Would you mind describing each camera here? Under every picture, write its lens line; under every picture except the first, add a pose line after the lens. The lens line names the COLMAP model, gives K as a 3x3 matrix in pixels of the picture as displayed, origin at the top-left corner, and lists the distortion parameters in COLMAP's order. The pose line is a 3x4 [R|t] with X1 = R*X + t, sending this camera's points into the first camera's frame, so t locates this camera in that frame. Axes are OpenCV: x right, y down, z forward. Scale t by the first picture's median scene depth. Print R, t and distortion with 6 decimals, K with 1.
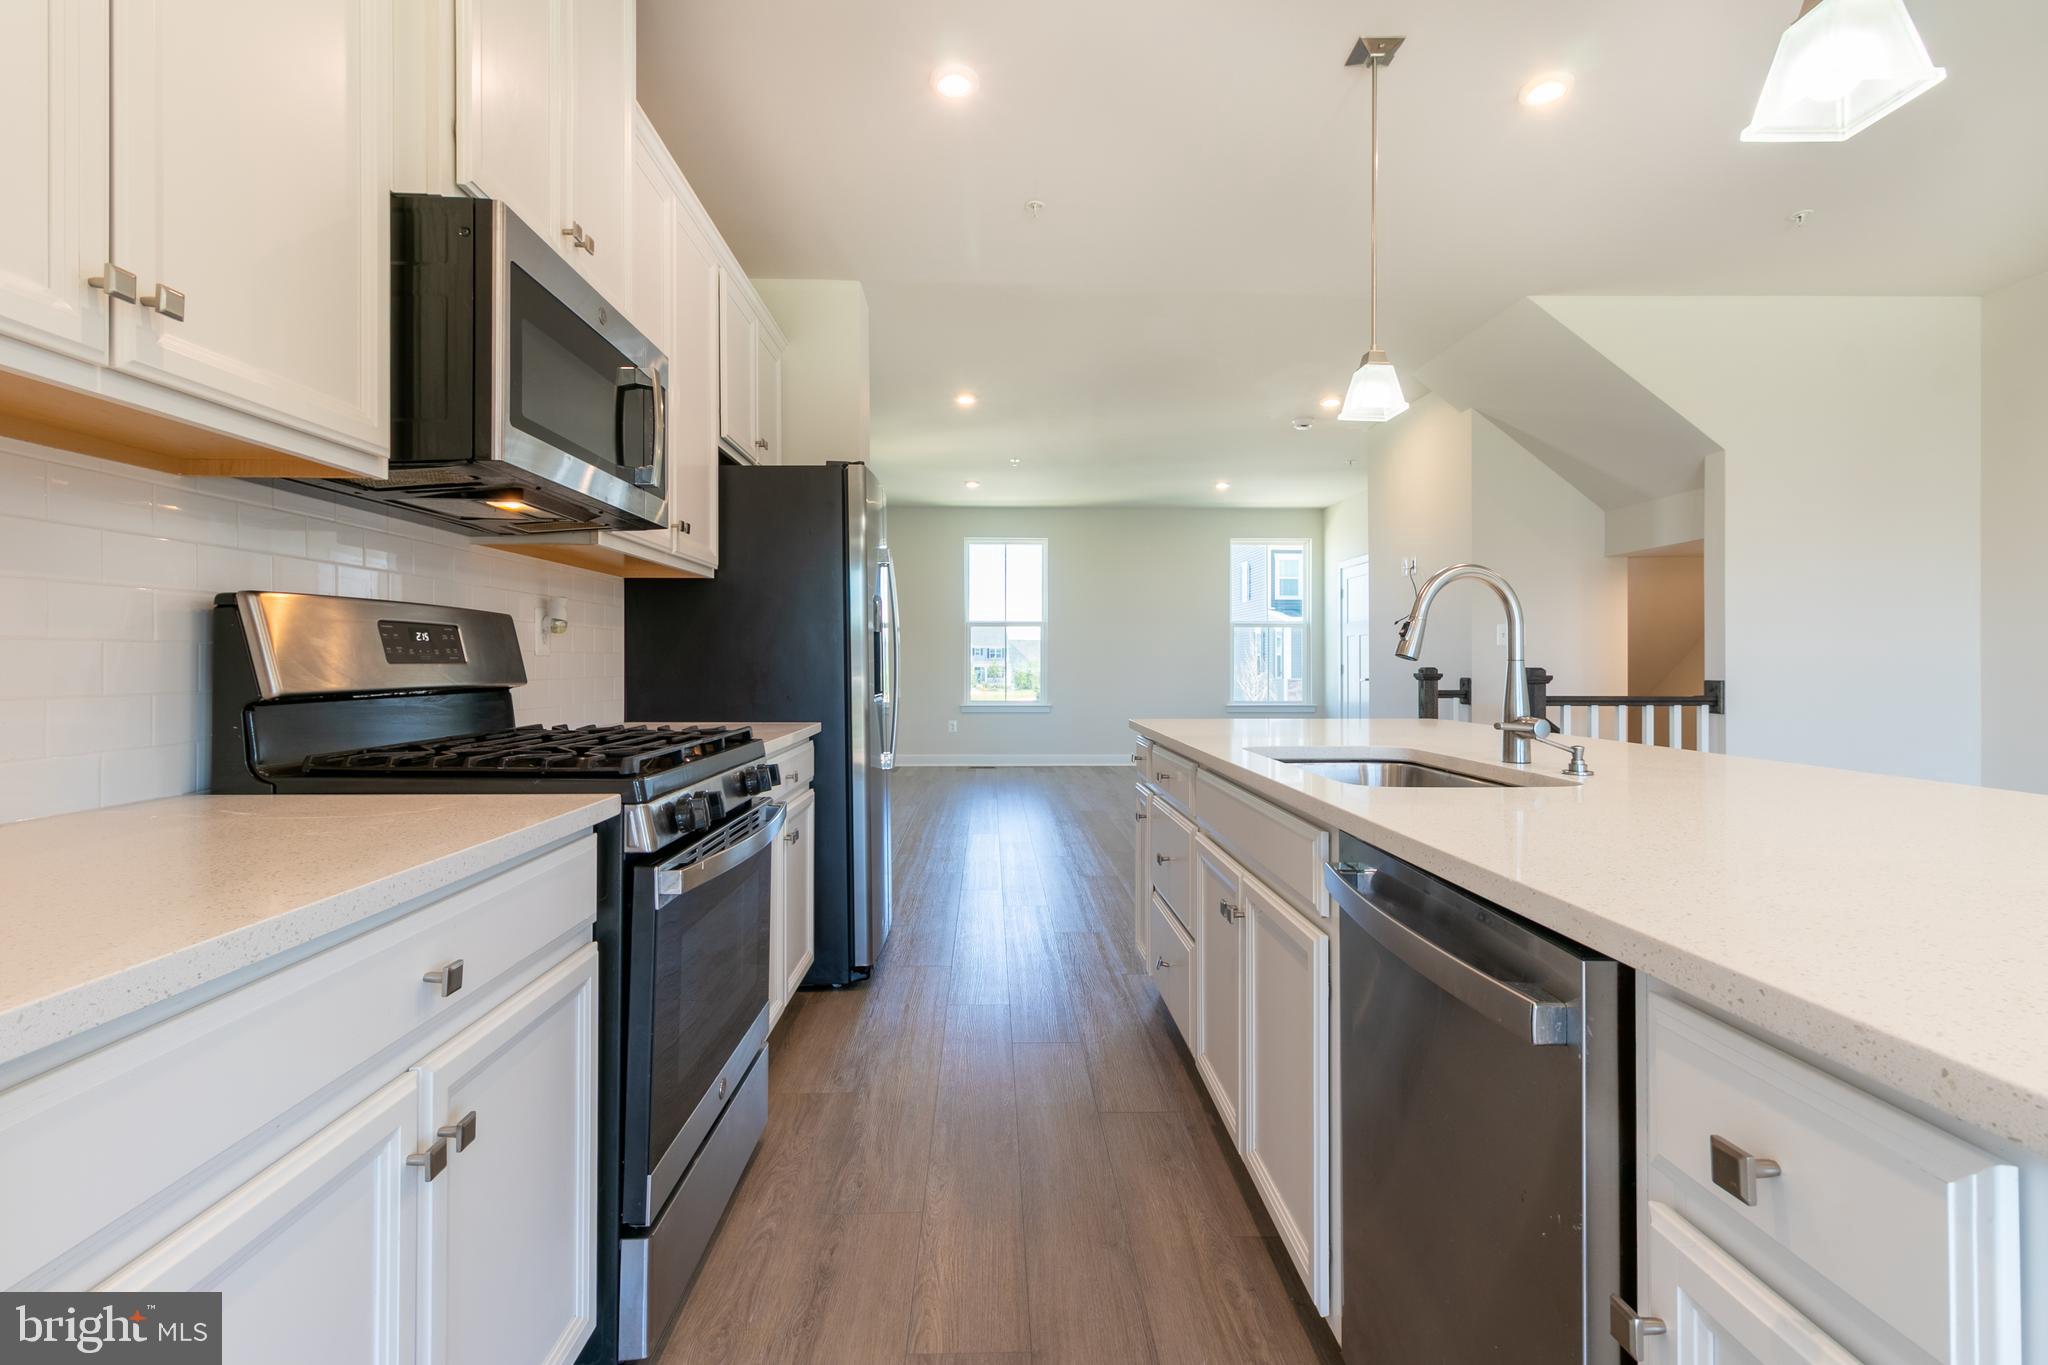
lens RADIAL K [[944.7, 0, 1017.7], [0, 944.7, 661.1], [0, 0, 1]] dist [0.003835, 0.000134]
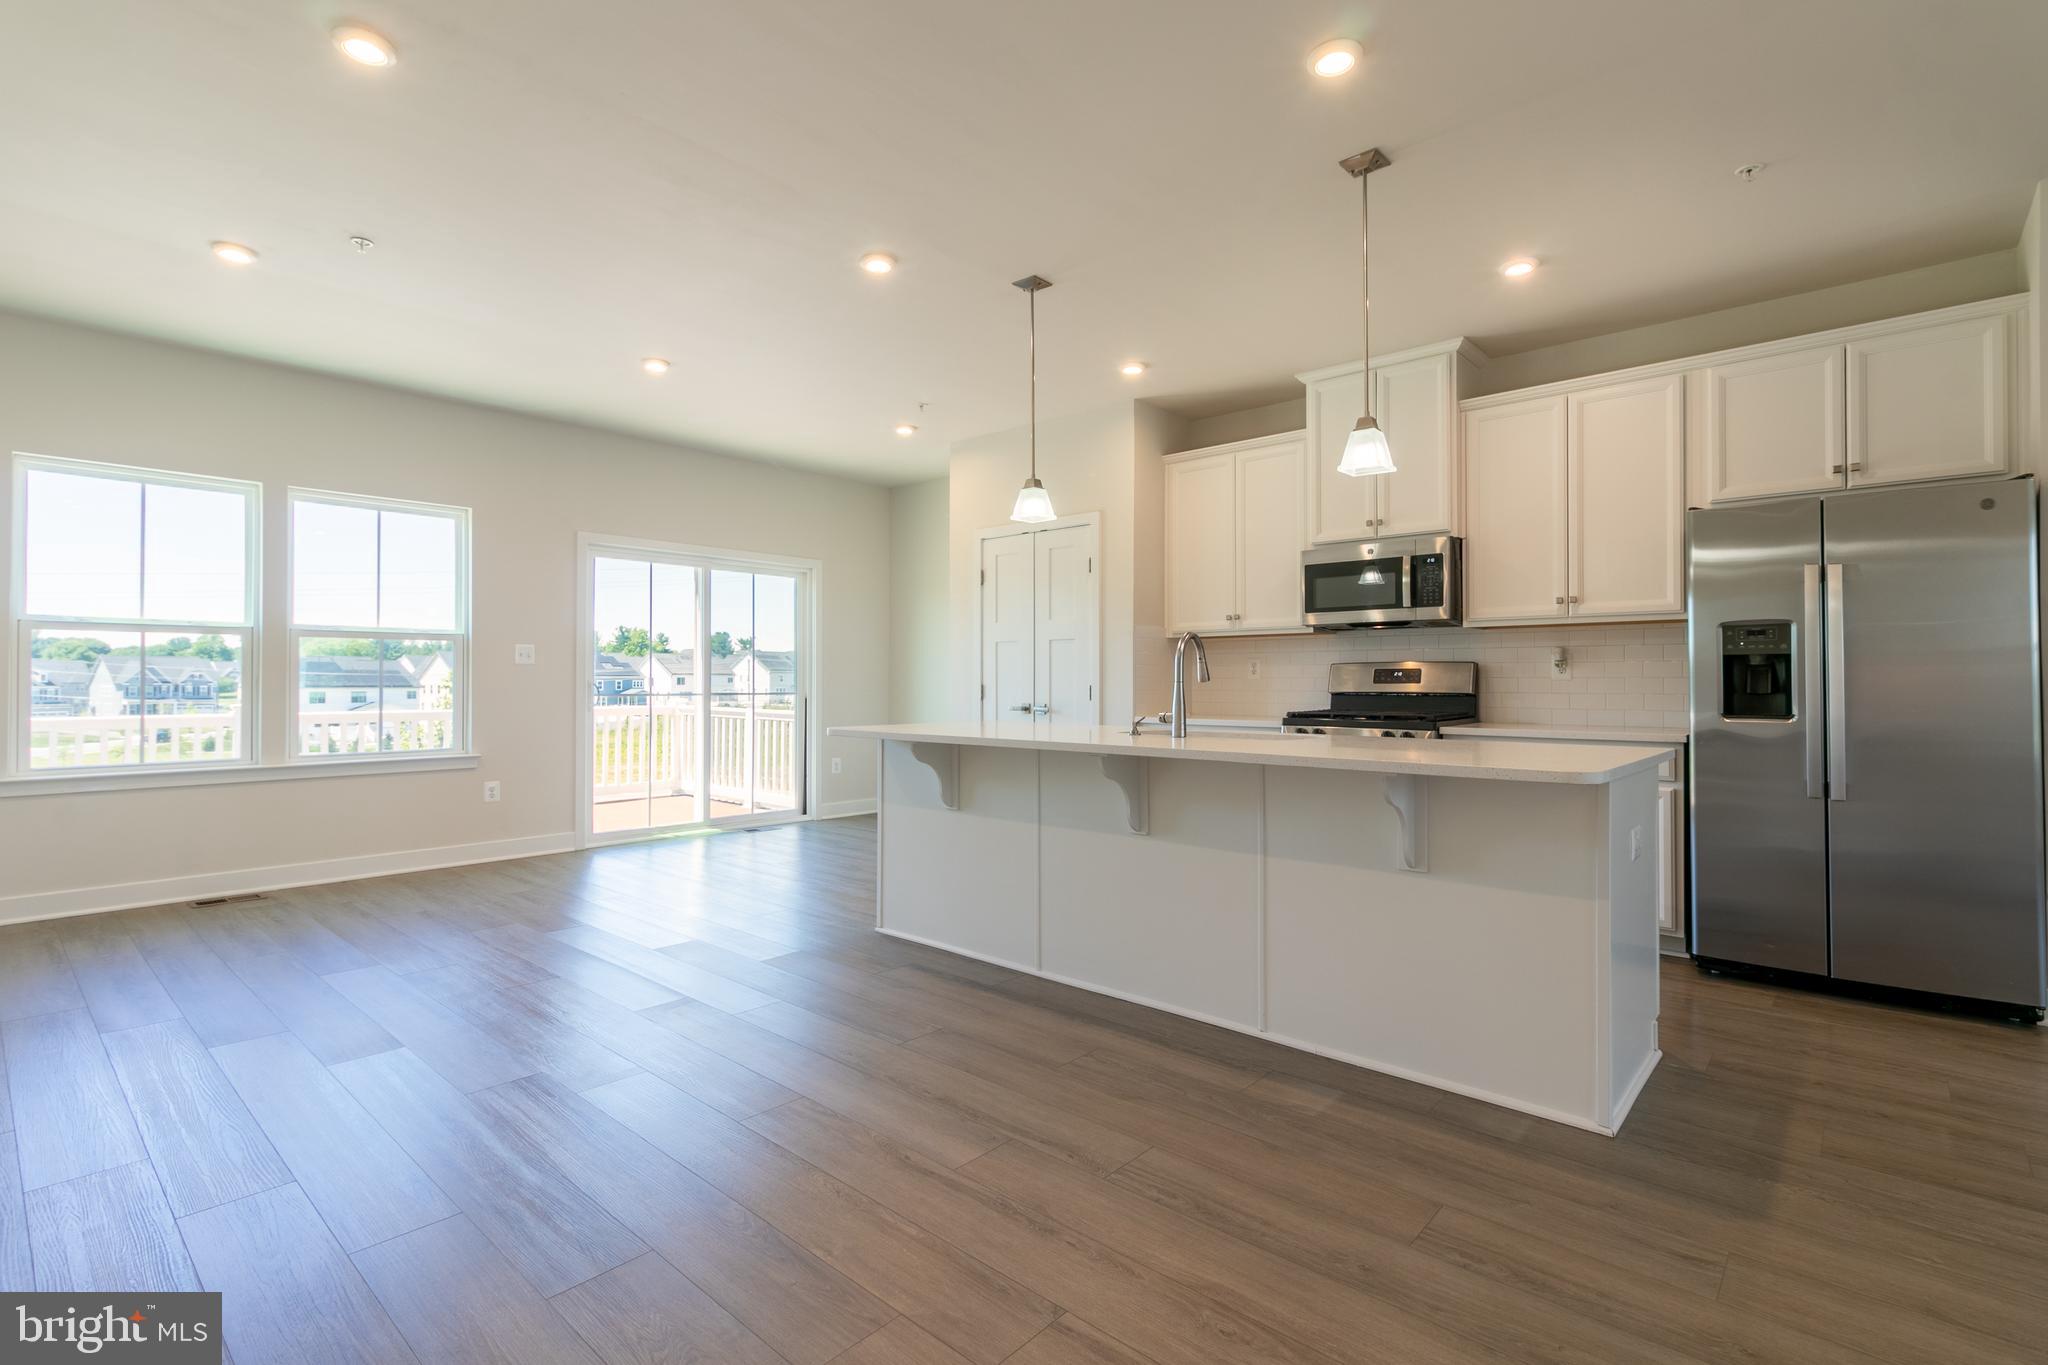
lens RADIAL K [[954.4, 0, 1019.0], [0, 954.4, 674.8], [0, 0, 1]] dist [0.006737, 0.000104]
pose [[-0.690281, -0.007366, -0.723504, 1.509038], [-0.002182, 0.999965, -0.008098, 0.001928], [0.723538, -0.004011, -0.690273, 1.486620]]
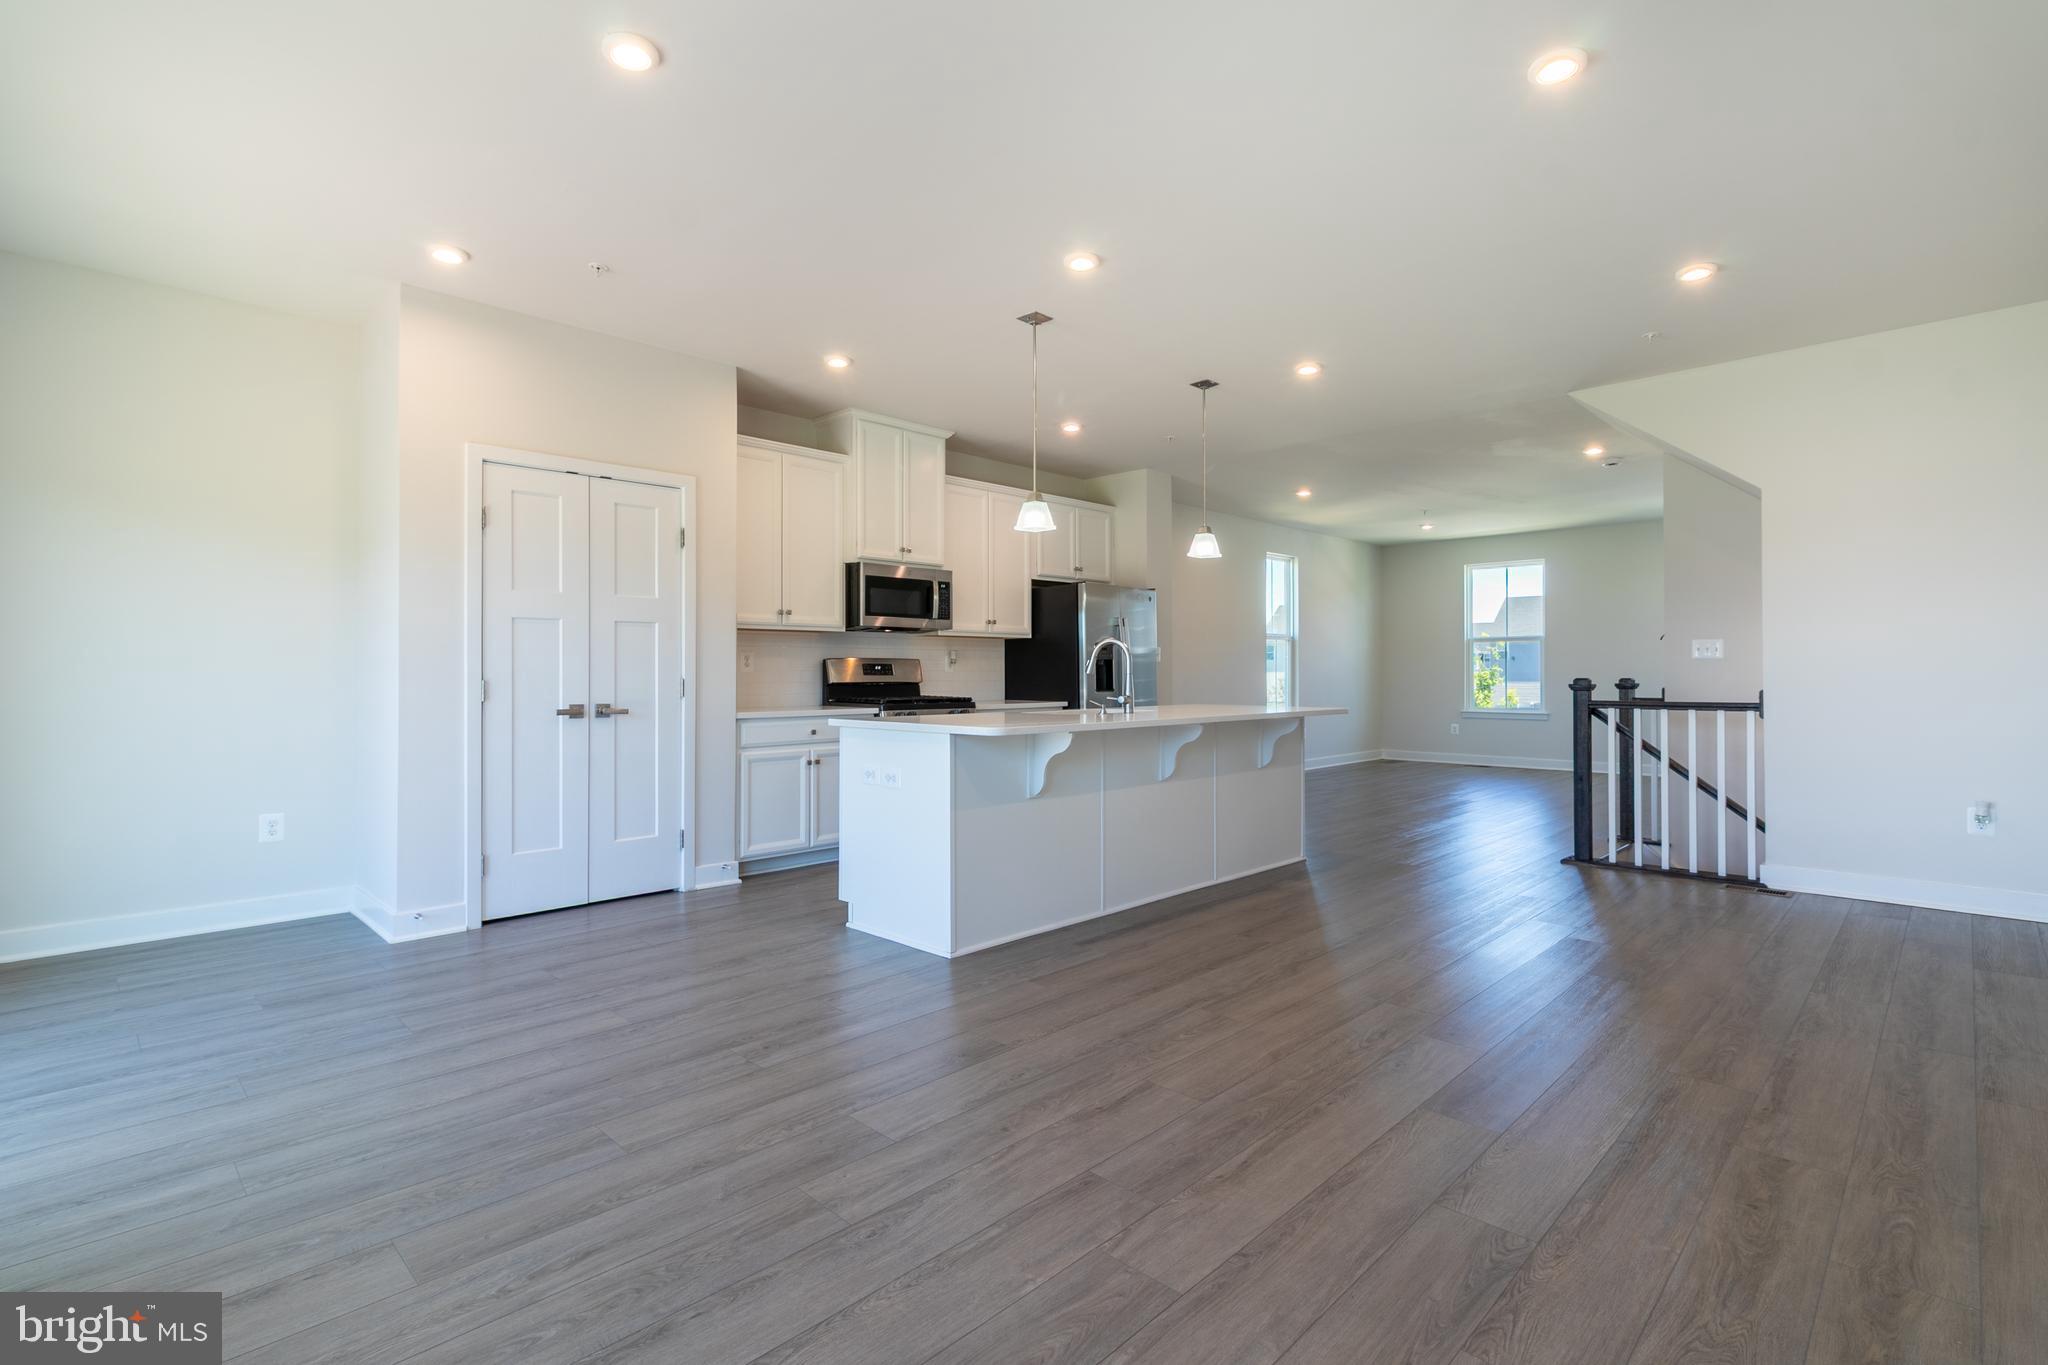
lens RADIAL K [[954.4, 0, 1019.0], [0, 954.4, 674.8], [0, 0, 1]] dist [0.006737, 0.000104]
pose [[0.689355, -0.002387, -0.724419, 1.606574], [0.003251, 0.999995, -0.000202, 0.001795], [0.724416, -0.002215, 0.689360, -0.744313]]
